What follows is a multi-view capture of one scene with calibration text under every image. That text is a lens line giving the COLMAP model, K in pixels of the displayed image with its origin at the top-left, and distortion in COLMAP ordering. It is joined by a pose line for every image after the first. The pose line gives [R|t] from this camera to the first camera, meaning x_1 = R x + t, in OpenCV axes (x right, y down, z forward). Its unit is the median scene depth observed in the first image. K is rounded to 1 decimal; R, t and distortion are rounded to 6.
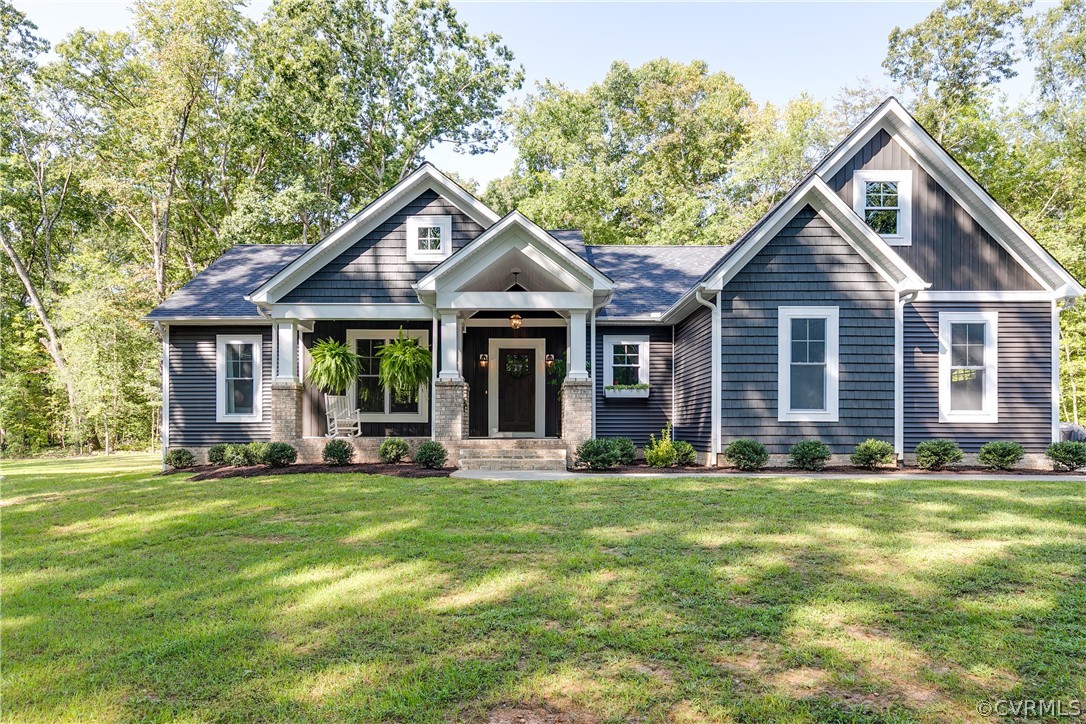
lens RADIAL K [[704.3, 0, 544.4], [0, 704.3, 365.0], [0, 0, 1]] dist [-0.003927, 0.004868]
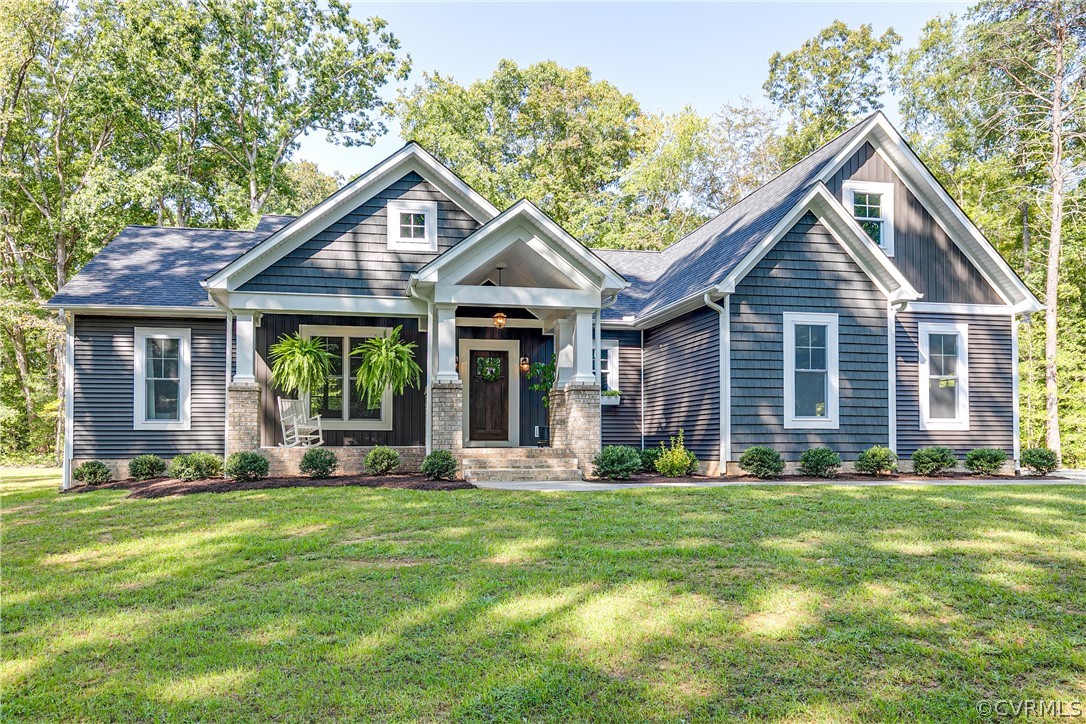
lens RADIAL K [[734.8, 0, 543.1], [0, 734.8, 362.4], [0, 0, 1]] dist [-0.005782, 0.001956]
pose [[0.983501, 0.017777, 0.180026, -0.155283], [-0.014763, 0.999728, -0.018066, 0.009307], [-0.180298, 0.015110, 0.983496, 0.042668]]
